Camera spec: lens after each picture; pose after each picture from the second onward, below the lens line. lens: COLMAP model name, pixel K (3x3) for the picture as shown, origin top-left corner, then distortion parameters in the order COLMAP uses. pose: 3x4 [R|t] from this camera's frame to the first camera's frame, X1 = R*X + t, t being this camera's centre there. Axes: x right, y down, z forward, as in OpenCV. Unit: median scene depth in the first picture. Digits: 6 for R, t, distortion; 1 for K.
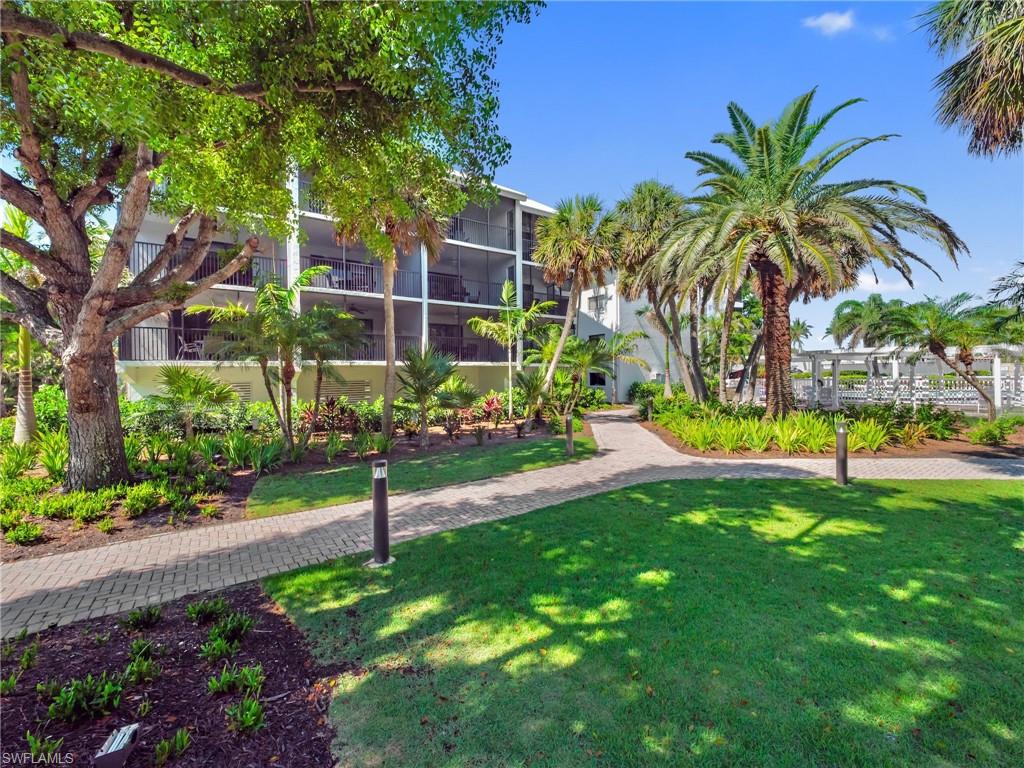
lens RADIAL K [[432.0, 0, 512.0], [0, 432.0, 384.0], [0, 0, 1]] dist [0.001689, 0.000026]
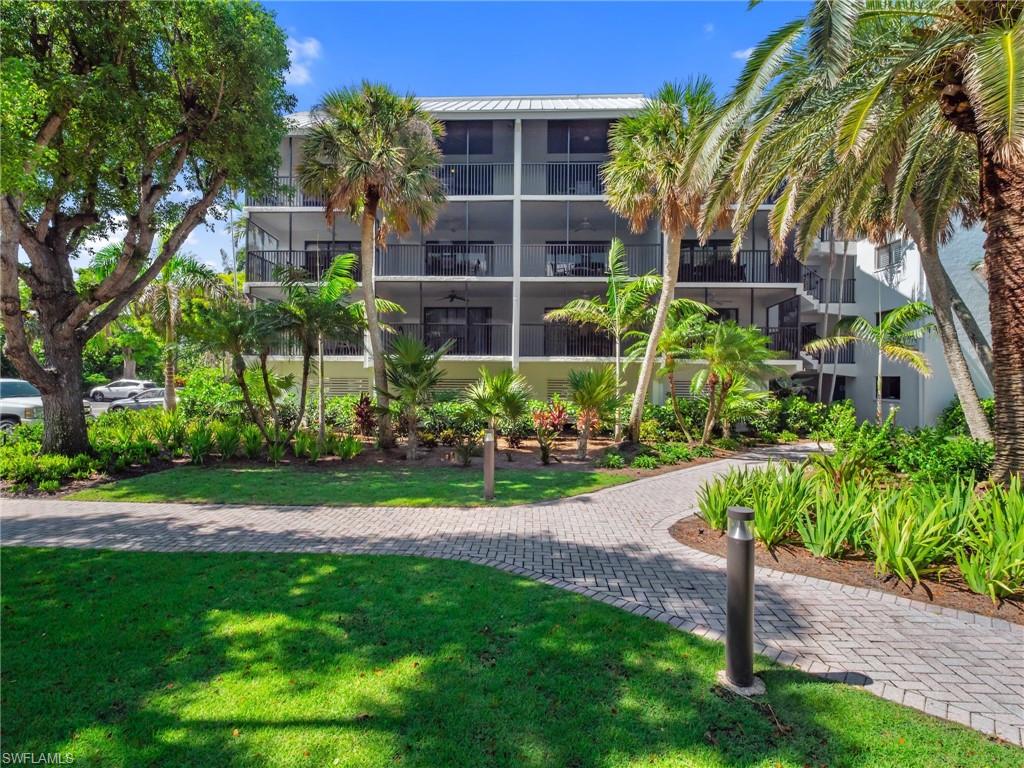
lens RADIAL K [[531.5, 0, 512.0], [0, 531.5, 384.0], [0, 0, 1]] dist [0.002513, 0.000463]
pose [[0.787989, 0.025625, -0.615155, 1.000190], [-0.032202, 0.999481, 0.000384, -0.007518], [0.614846, 0.019506, 0.788406, 0.607281]]
